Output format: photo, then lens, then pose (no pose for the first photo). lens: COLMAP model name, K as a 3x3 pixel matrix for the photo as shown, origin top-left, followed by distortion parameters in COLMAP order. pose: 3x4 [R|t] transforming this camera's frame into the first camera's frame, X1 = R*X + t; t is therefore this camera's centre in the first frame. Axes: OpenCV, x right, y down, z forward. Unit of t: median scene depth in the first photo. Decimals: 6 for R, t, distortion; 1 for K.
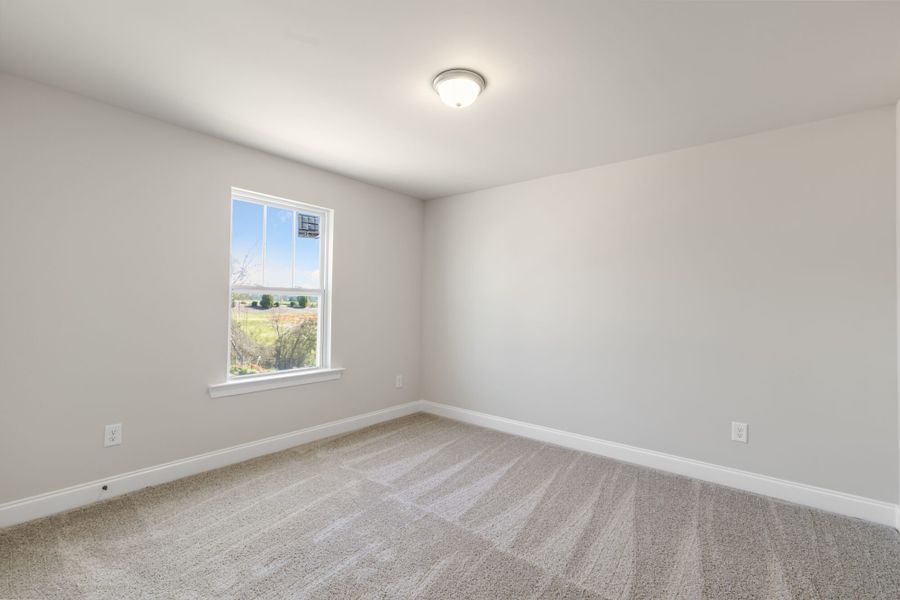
lens RADIAL K [[414.8, 0, 450.0], [0, 414.8, 300.0], [0, 0, 1]] dist [0.024451, -0.000080]
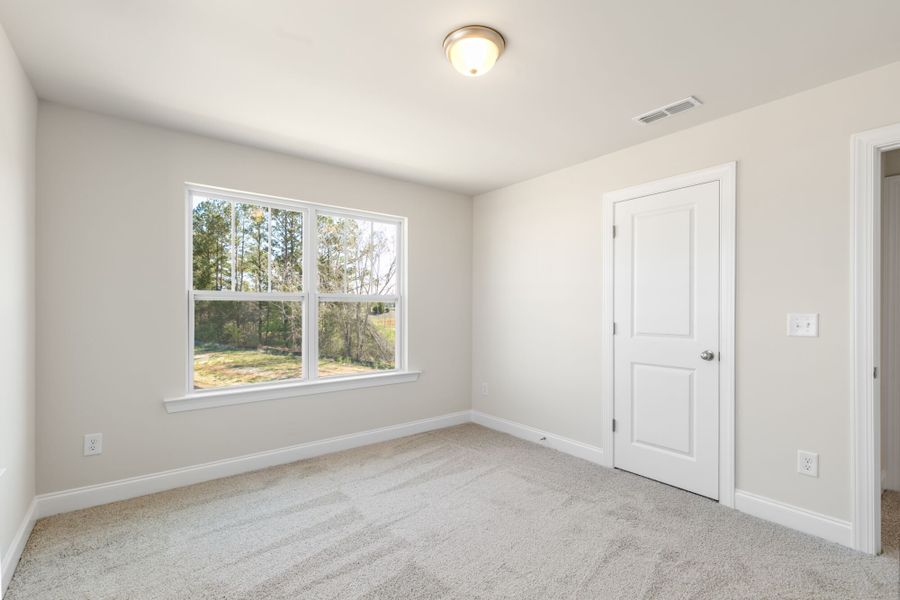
lens RADIAL K [[402.9, 0, 449.2], [0, 402.9, 315.8], [0, 0, 1]] dist [-0.000244, 0.000124]
pose [[0.975253, -0.009604, -0.220885, 0.136170], [0.015858, 0.999521, 0.026559, 0.004031], [0.220524, -0.029404, 0.974938, 0.161944]]
